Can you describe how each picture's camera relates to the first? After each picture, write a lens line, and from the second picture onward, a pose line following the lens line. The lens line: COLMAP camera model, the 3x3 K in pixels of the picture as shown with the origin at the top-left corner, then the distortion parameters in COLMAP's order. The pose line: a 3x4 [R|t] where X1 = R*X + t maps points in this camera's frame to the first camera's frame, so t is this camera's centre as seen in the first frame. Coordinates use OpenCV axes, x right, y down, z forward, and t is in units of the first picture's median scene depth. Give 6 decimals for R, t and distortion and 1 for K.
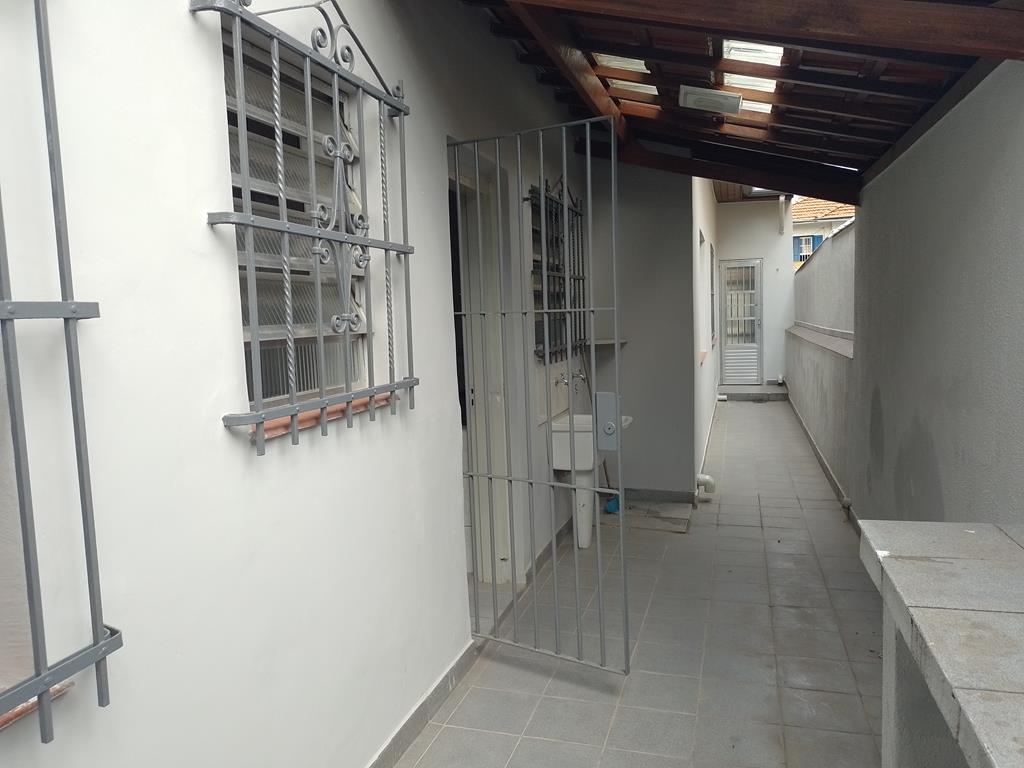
lens RADIAL K [[759.6, 0, 507.7], [0, 759.6, 381.1], [0, 0, 1]] dist [0.079388, -0.121823]
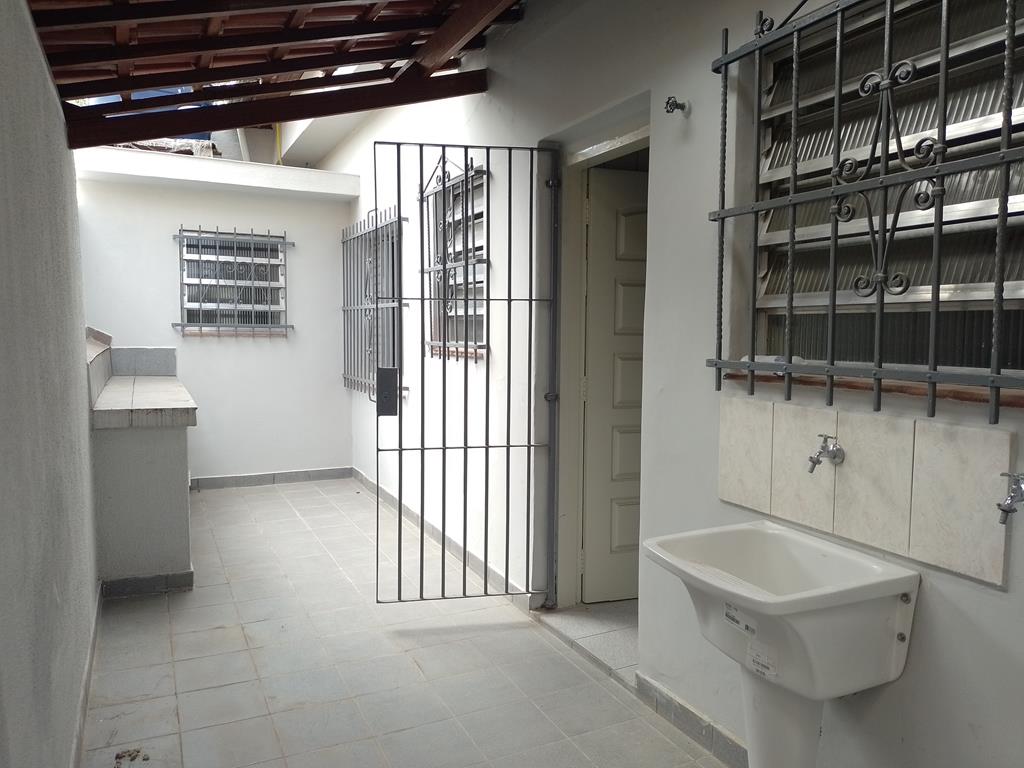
lens RADIAL K [[759.6, 0, 507.7], [0, 759.6, 381.1], [0, 0, 1]] dist [0.079388, -0.121823]
pose [[-0.745870, 0.074776, -0.661881, 0.192501], [-0.042223, 0.986373, 0.159017, -0.039472], [0.664752, 0.146553, -0.732548, 0.486857]]
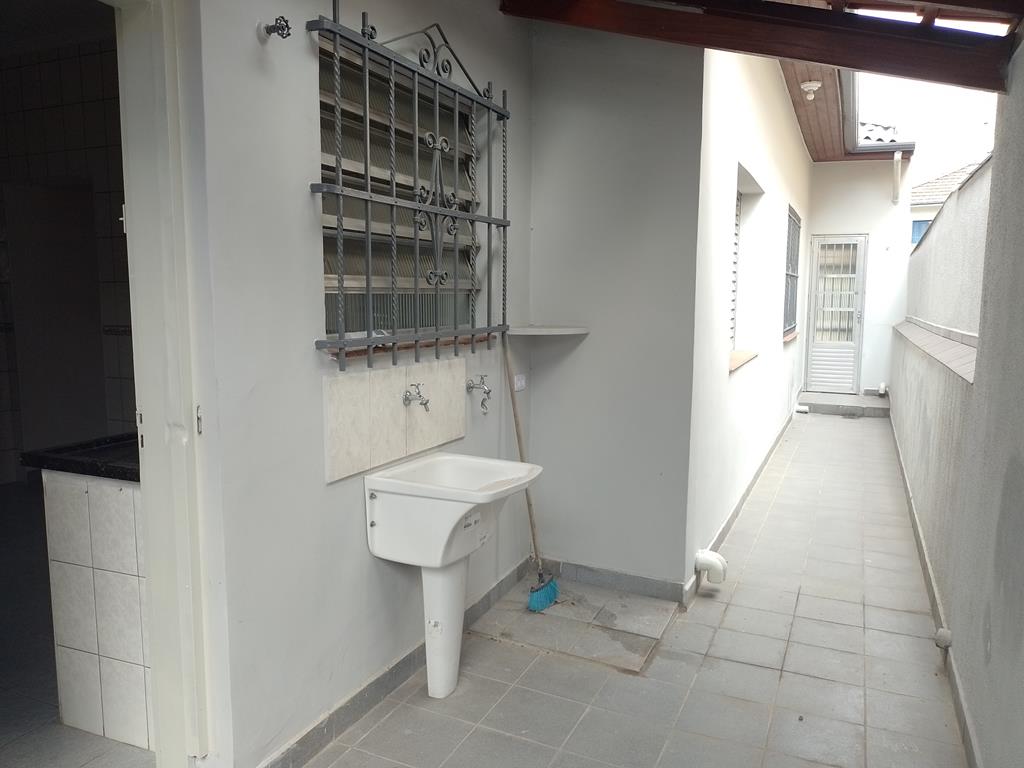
lens RADIAL K [[764.1, 0, 512.6], [0, 764.1, 375.8], [0, 0, 1]] dist [0.022040, -0.004159]
pose [[0.990272, 0.057390, -0.126759, 0.088268], [-0.055139, 0.998254, 0.021200, -0.012998], [0.127754, -0.014005, 0.991707, 0.188258]]
